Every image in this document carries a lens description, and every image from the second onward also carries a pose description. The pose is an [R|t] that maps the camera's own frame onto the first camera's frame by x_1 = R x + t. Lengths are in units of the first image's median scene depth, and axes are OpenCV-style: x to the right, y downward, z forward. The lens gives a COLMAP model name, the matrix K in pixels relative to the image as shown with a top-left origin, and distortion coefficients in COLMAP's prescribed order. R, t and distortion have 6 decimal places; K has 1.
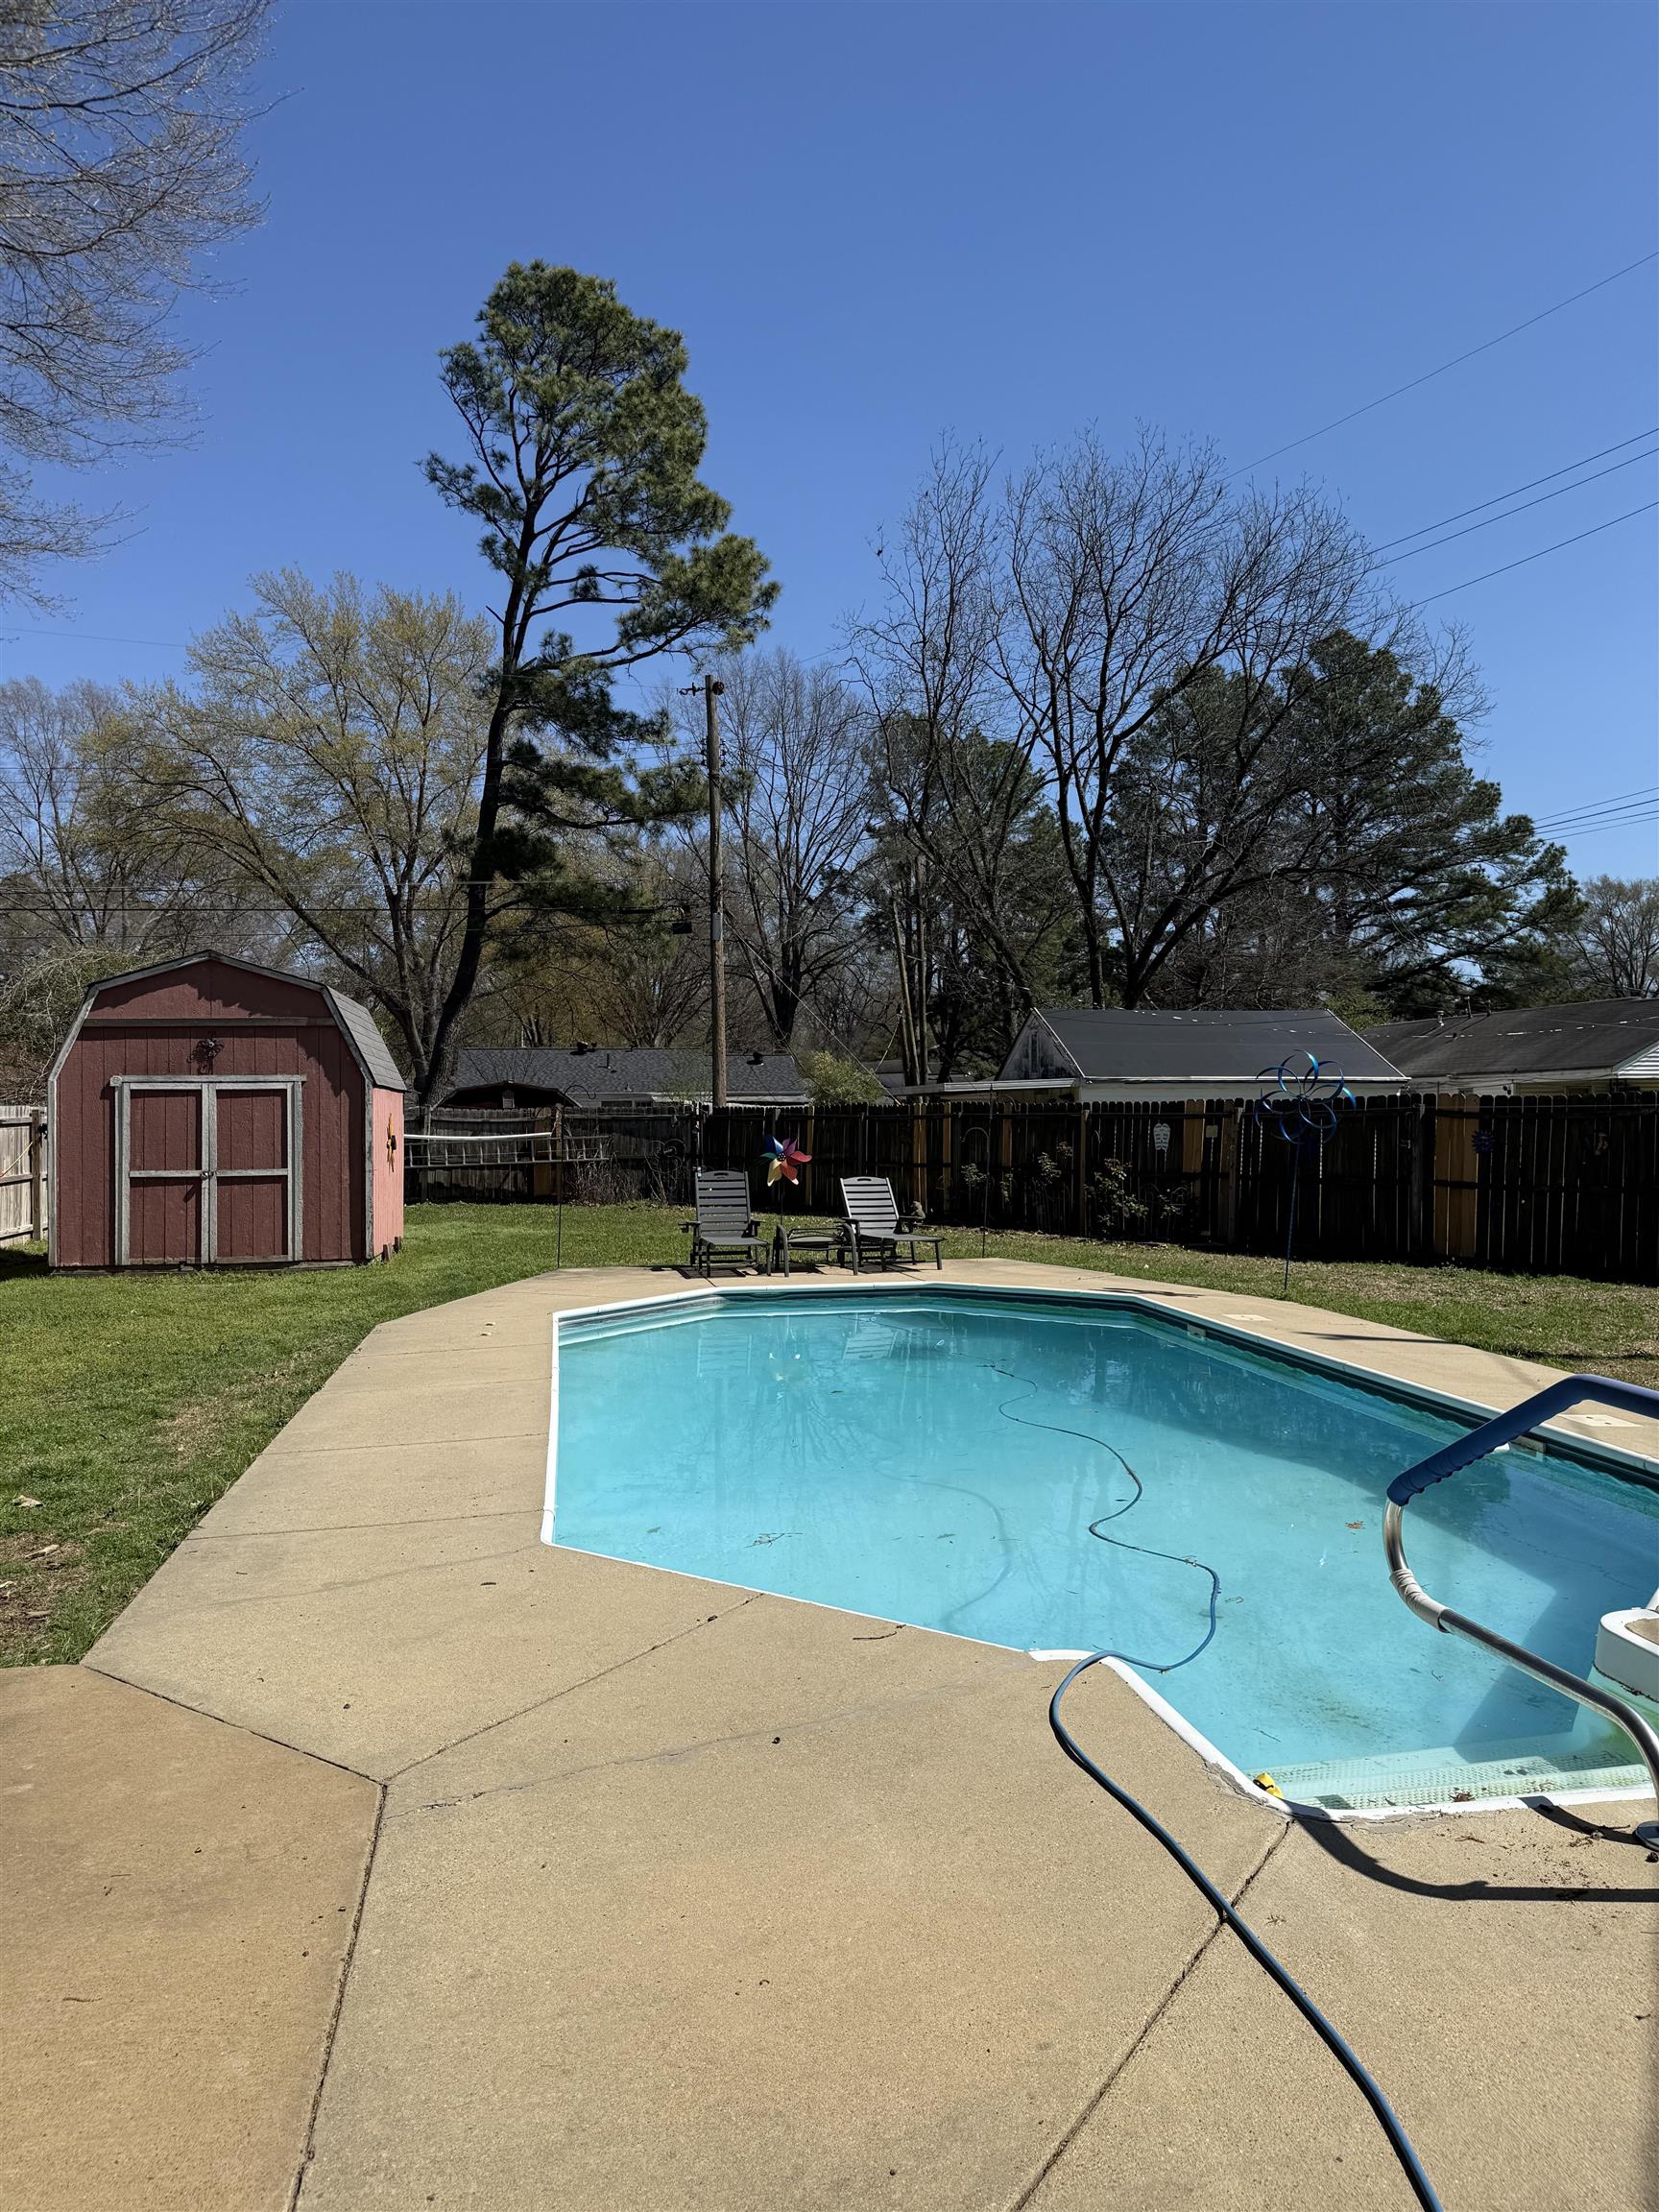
lens RADIAL K [[1524.1, 0, 809.0], [0, 1524.1, 1117.5], [0, 0, 1]] dist [0.181572, -0.330858]
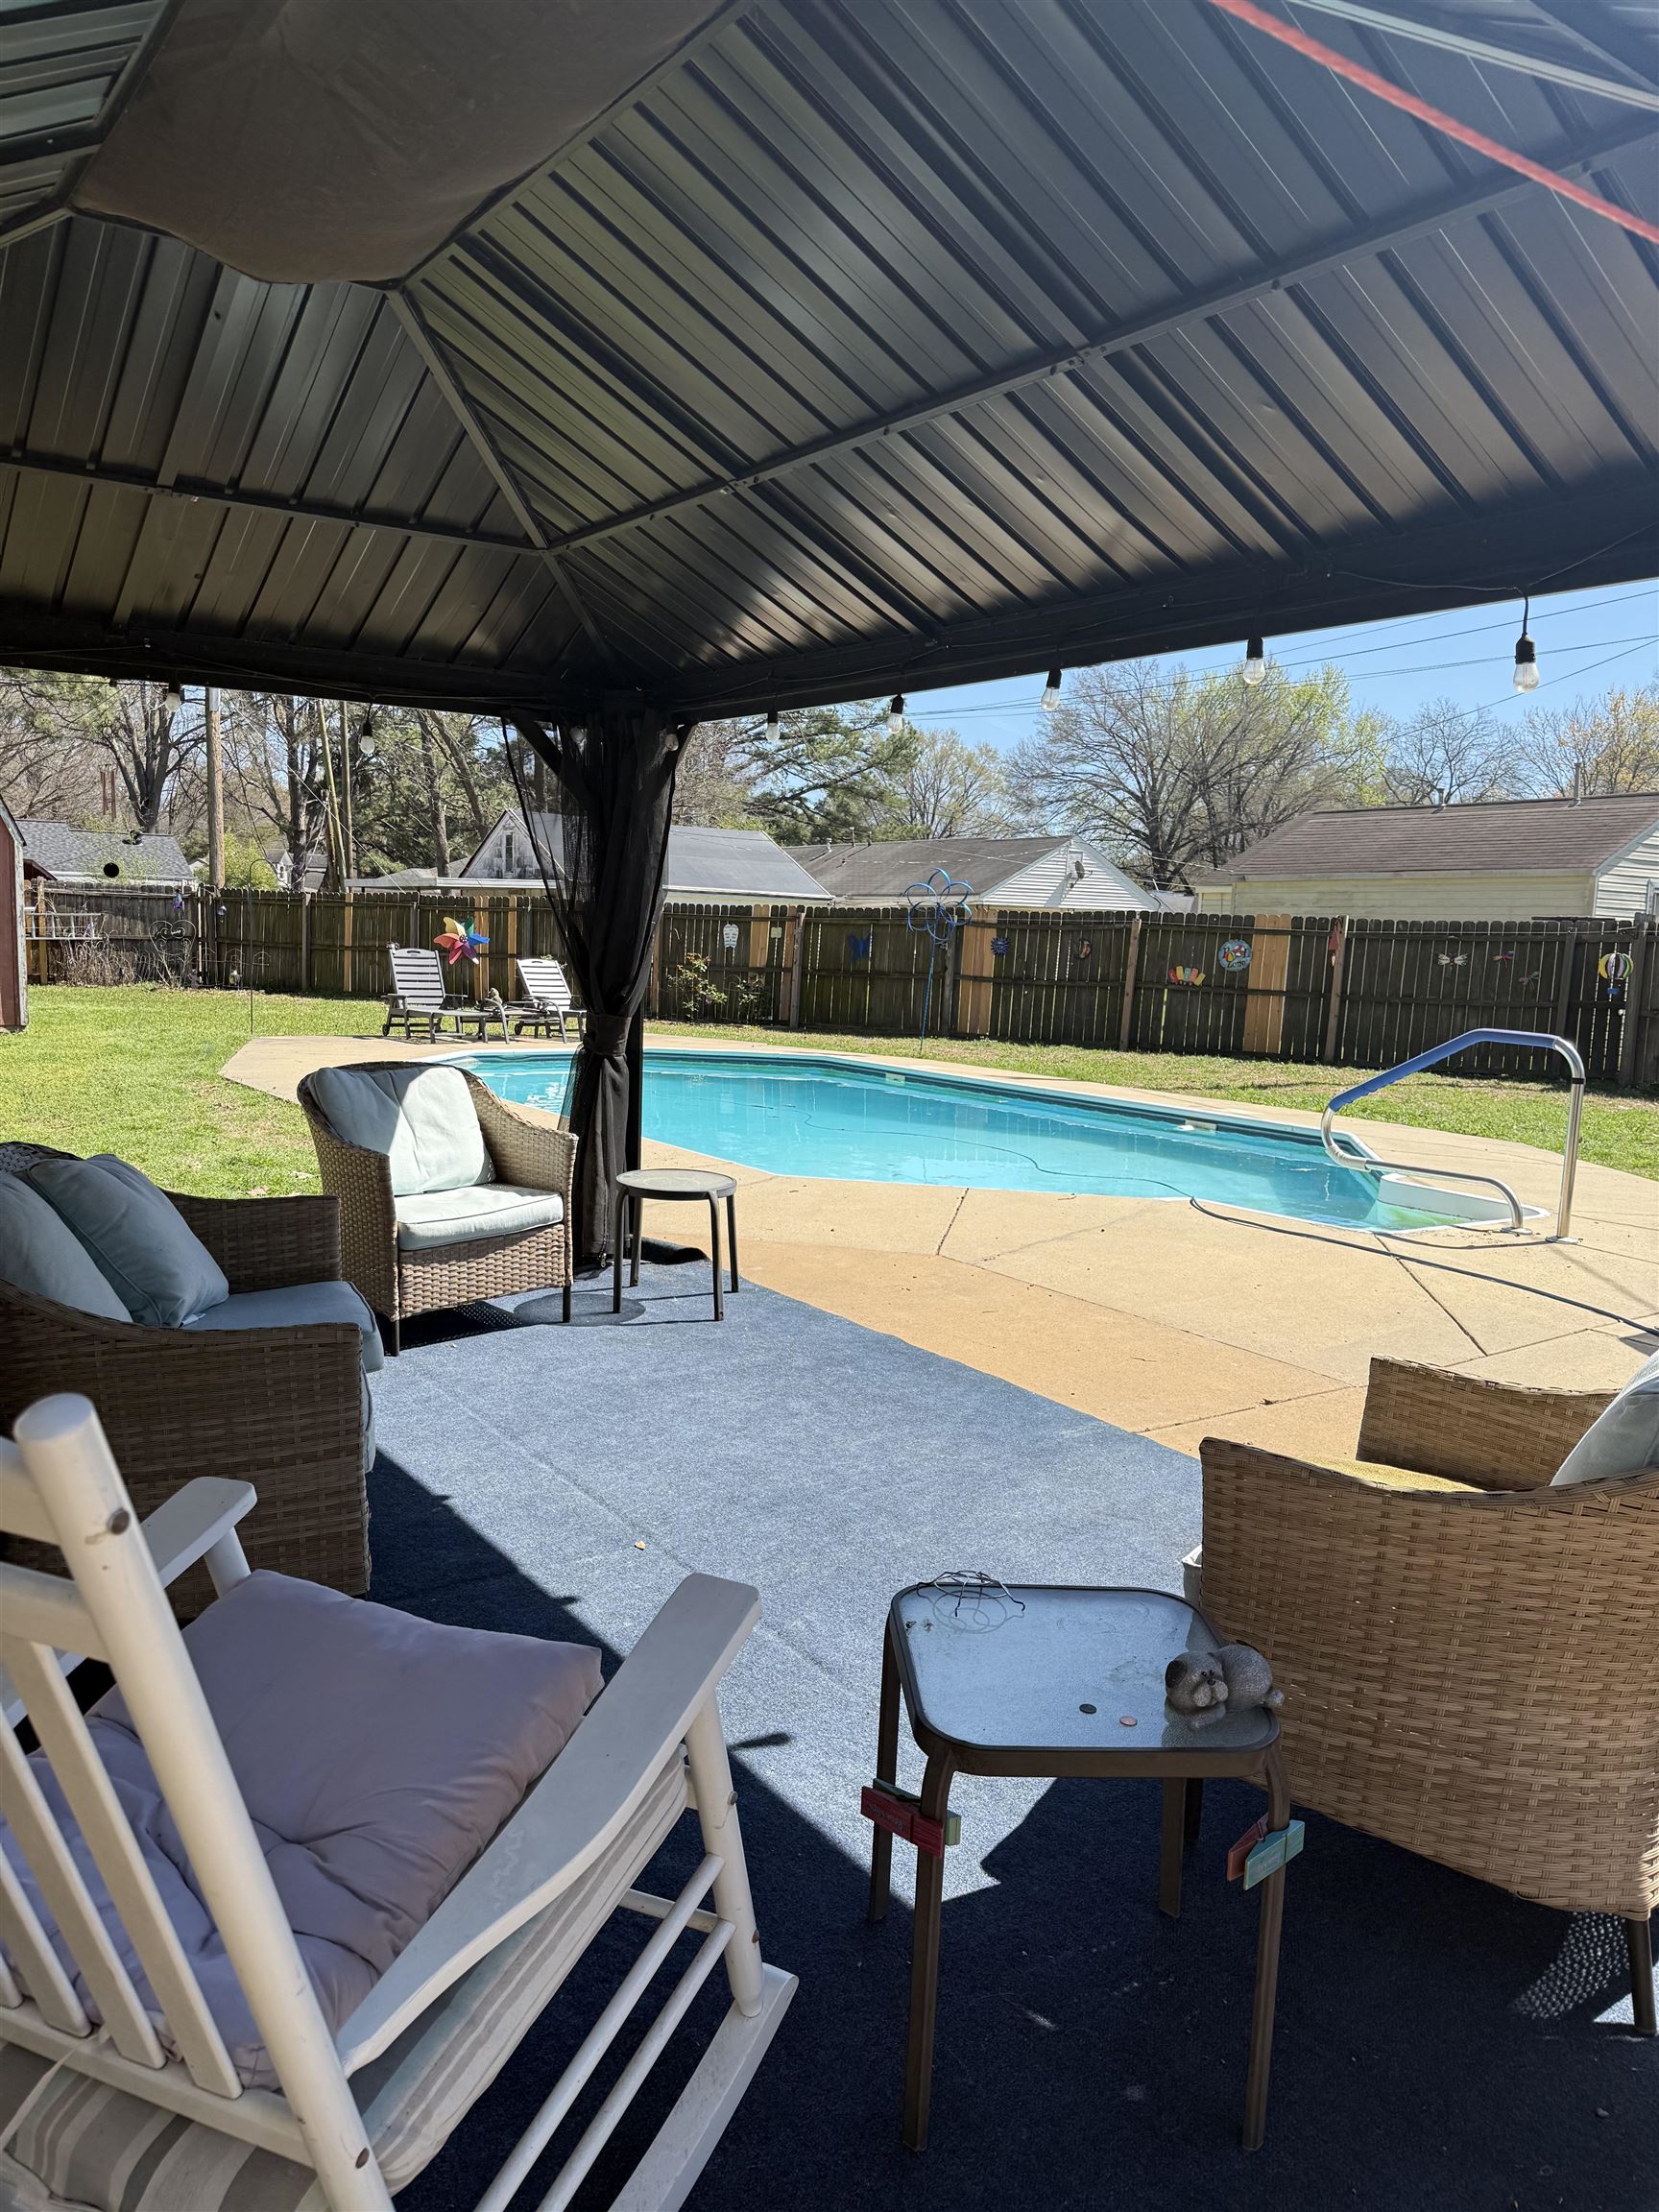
lens RADIAL K [[1524.1, 0, 809.0], [0, 1524.1, 1117.5], [0, 0, 1]] dist [0.181572, -0.330858]
pose [[0.908810, -0.013872, 0.416980, -0.104862], [-0.038327, 0.992445, 0.116551, 0.006105], [-0.415446, -0.121904, 0.901412, -0.047116]]
